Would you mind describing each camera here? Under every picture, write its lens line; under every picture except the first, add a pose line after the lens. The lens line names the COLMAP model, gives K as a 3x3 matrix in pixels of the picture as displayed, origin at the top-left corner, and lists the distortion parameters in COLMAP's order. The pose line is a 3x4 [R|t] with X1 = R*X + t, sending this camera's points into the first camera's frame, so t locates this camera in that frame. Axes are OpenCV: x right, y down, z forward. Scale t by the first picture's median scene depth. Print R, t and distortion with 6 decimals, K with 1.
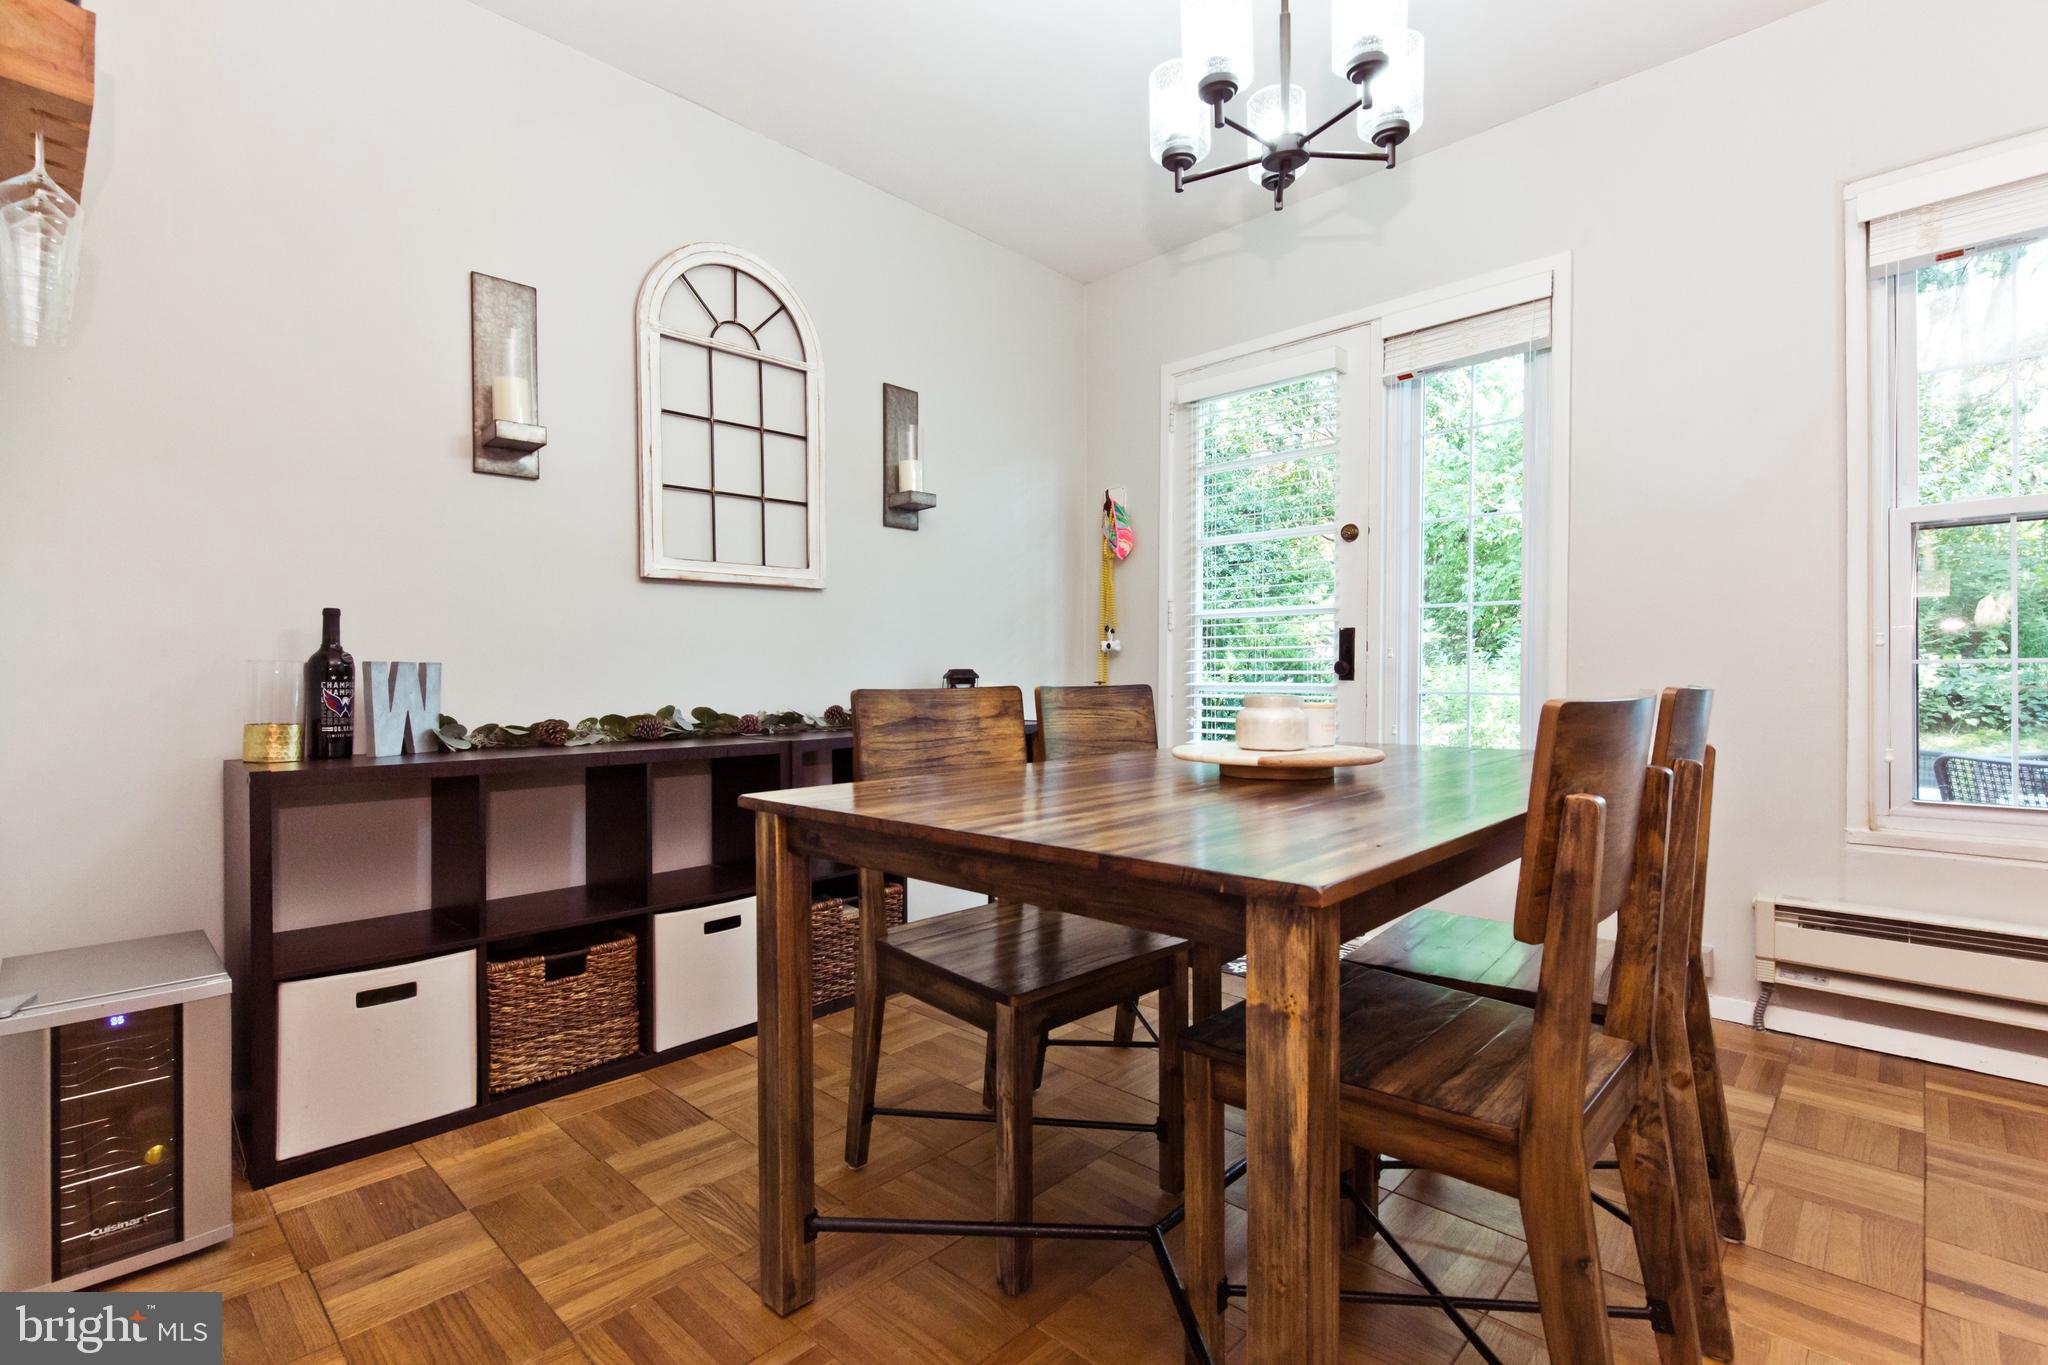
lens RADIAL K [[927.5, 0, 1022.9], [0, 927.5, 680.3], [0, 0, 1]] dist [-0.027624, -0.000102]
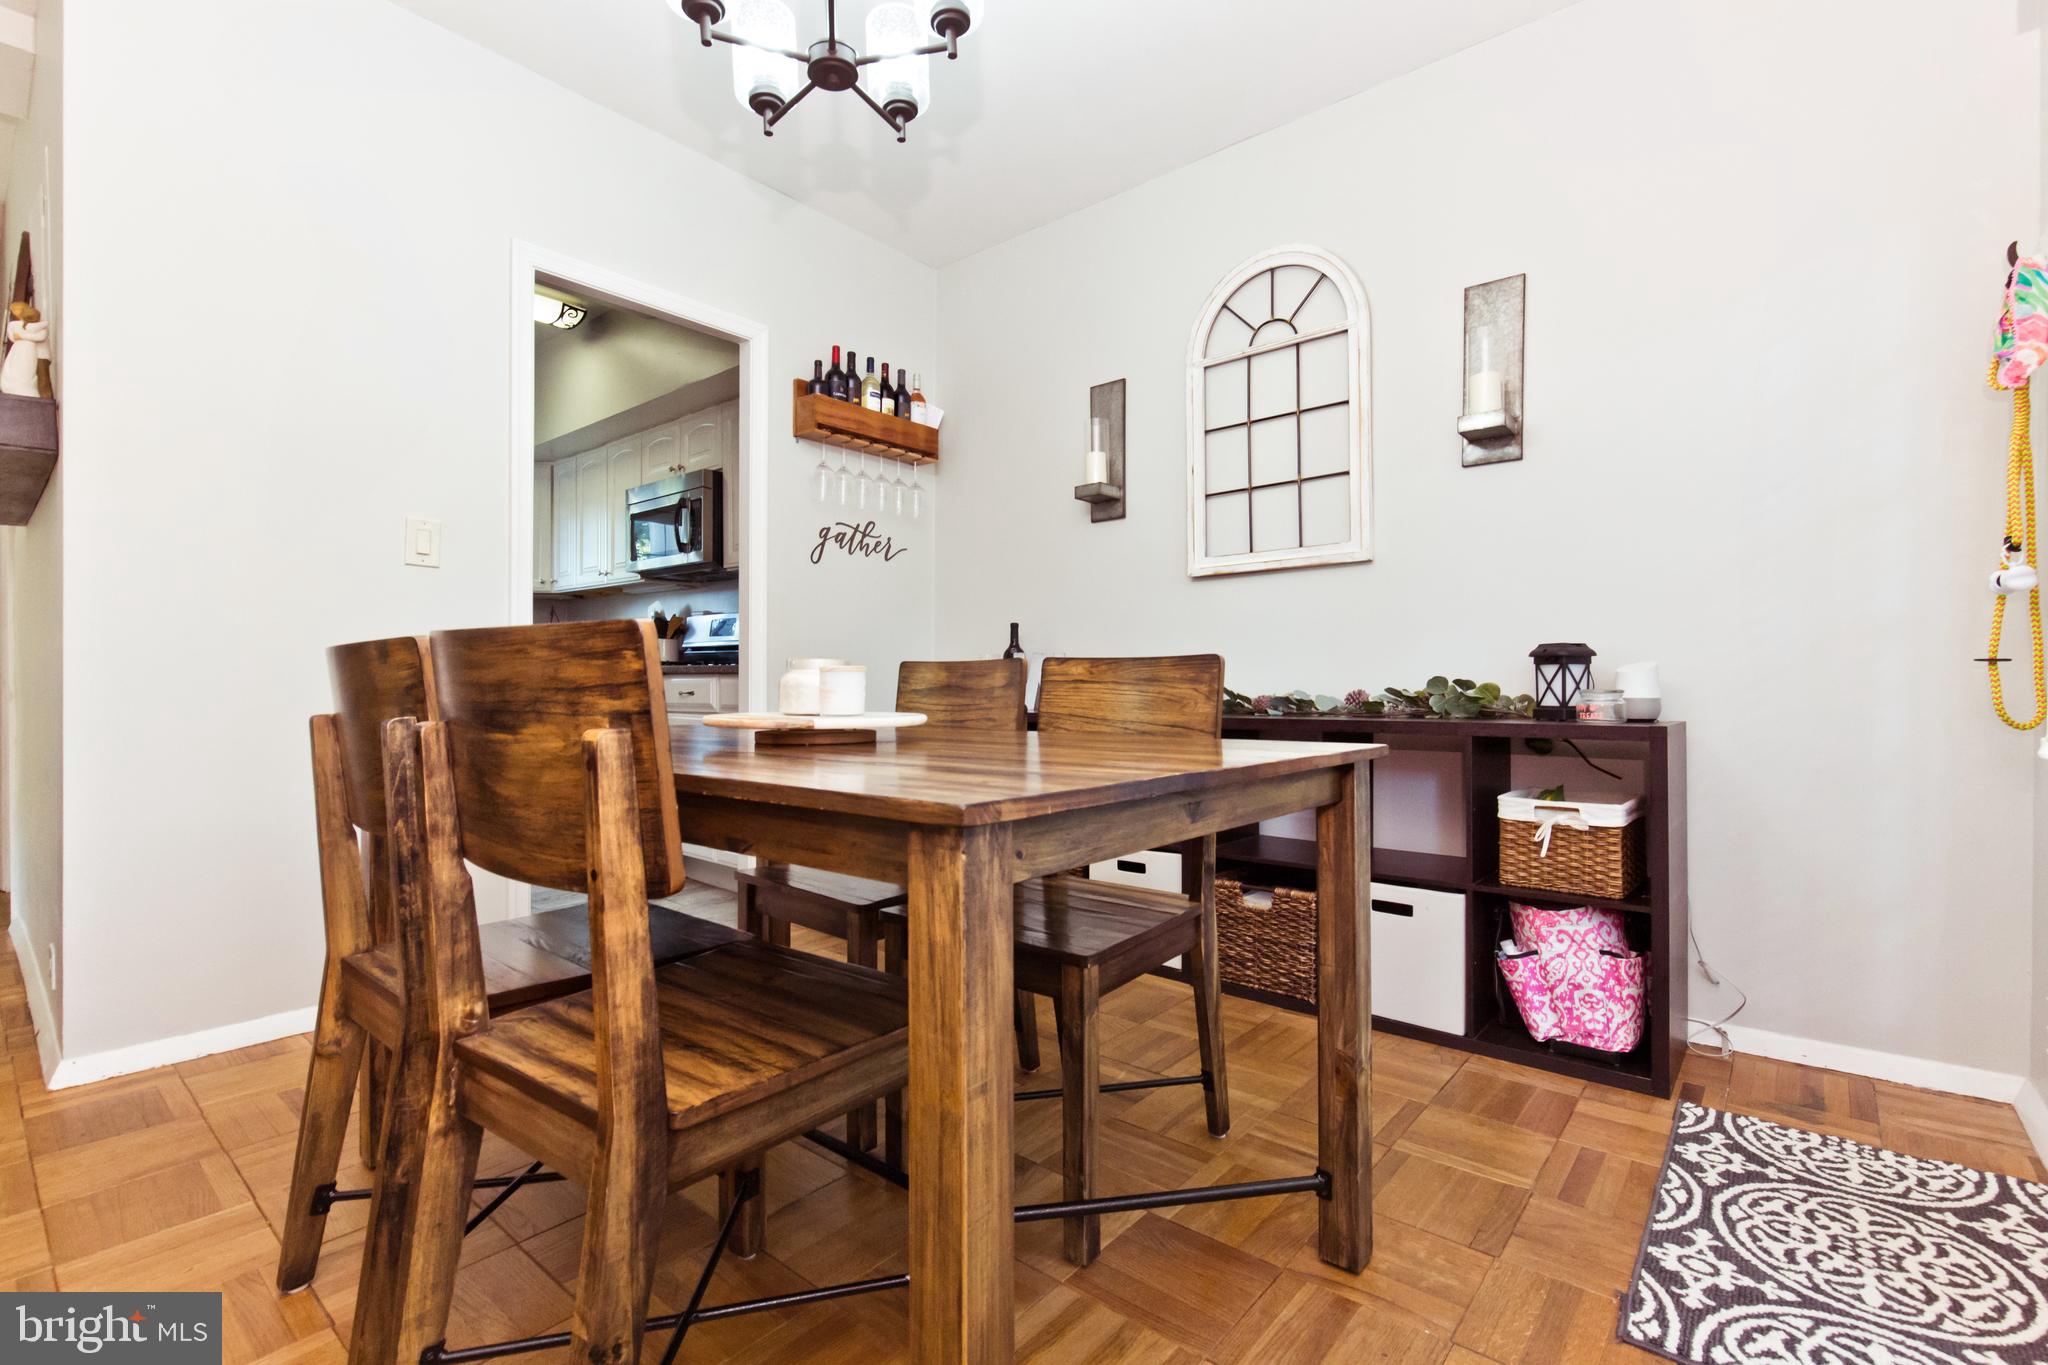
lens RADIAL K [[928.4, 0, 1037.8], [0, 928.4, 677.6], [0, 0, 1]] dist [-0.003171, -0.000581]
pose [[0.060220, -0.003953, -0.998177, 0.715958], [-0.003811, 0.999984, -0.004190, 0.022256], [0.998178, 0.004057, 0.060204, 0.672406]]
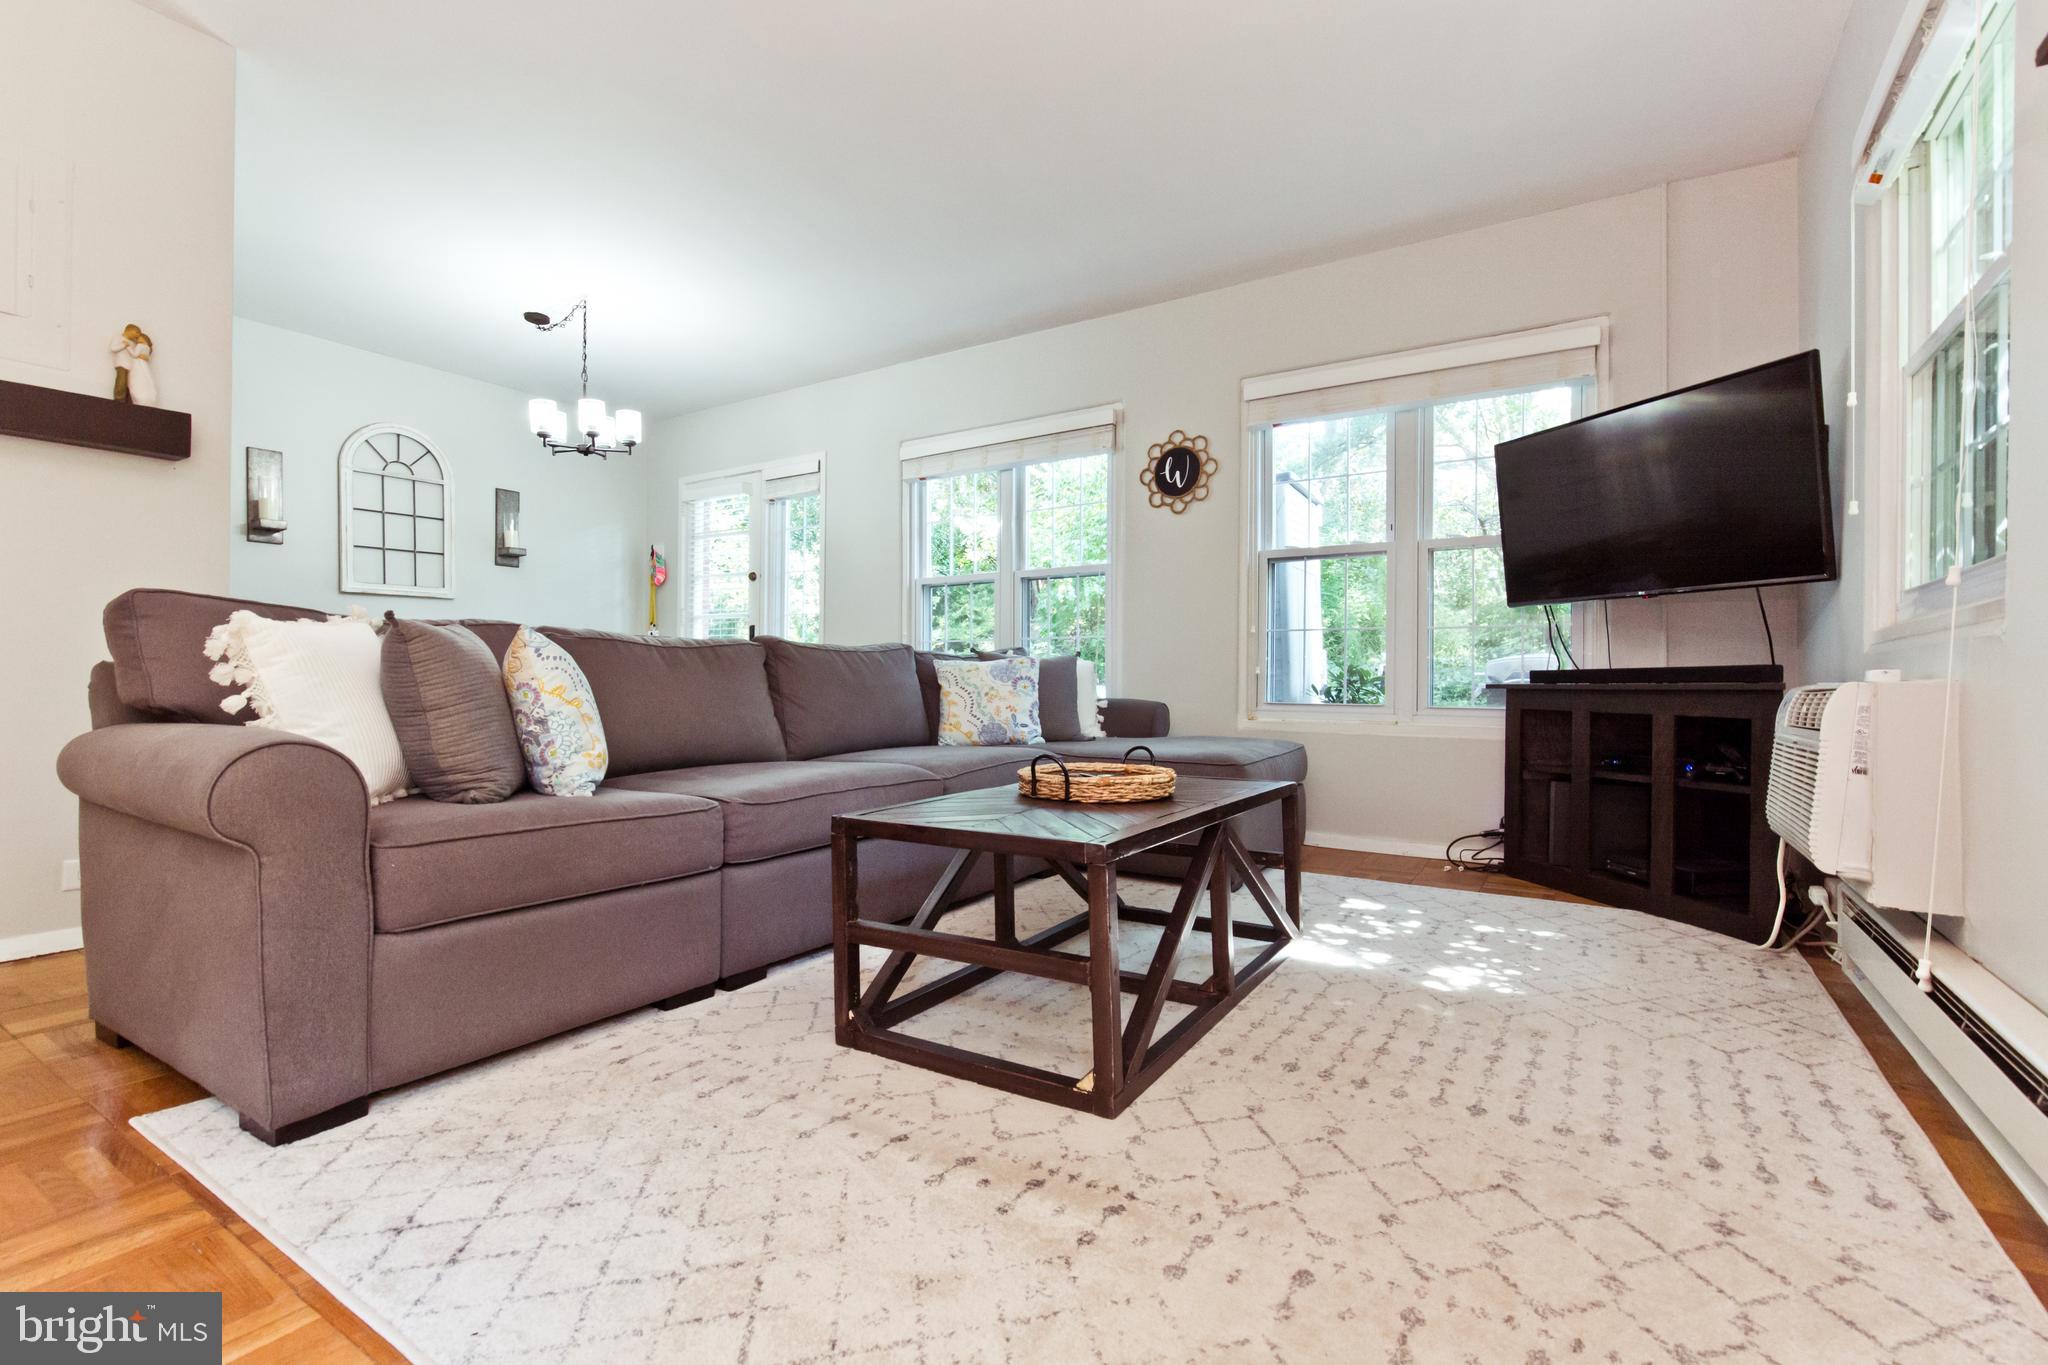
lens RADIAL K [[914.8, 0, 1028.6], [0, 914.8, 677.8], [0, 0, 1]] dist [0.000150, -0.000219]
pose [[0.979815, 0.008415, 0.199730, 0.614401], [-0.007343, 0.999954, -0.006105, 0.073215], [-0.199772, 0.004515, 0.979832, -1.169449]]
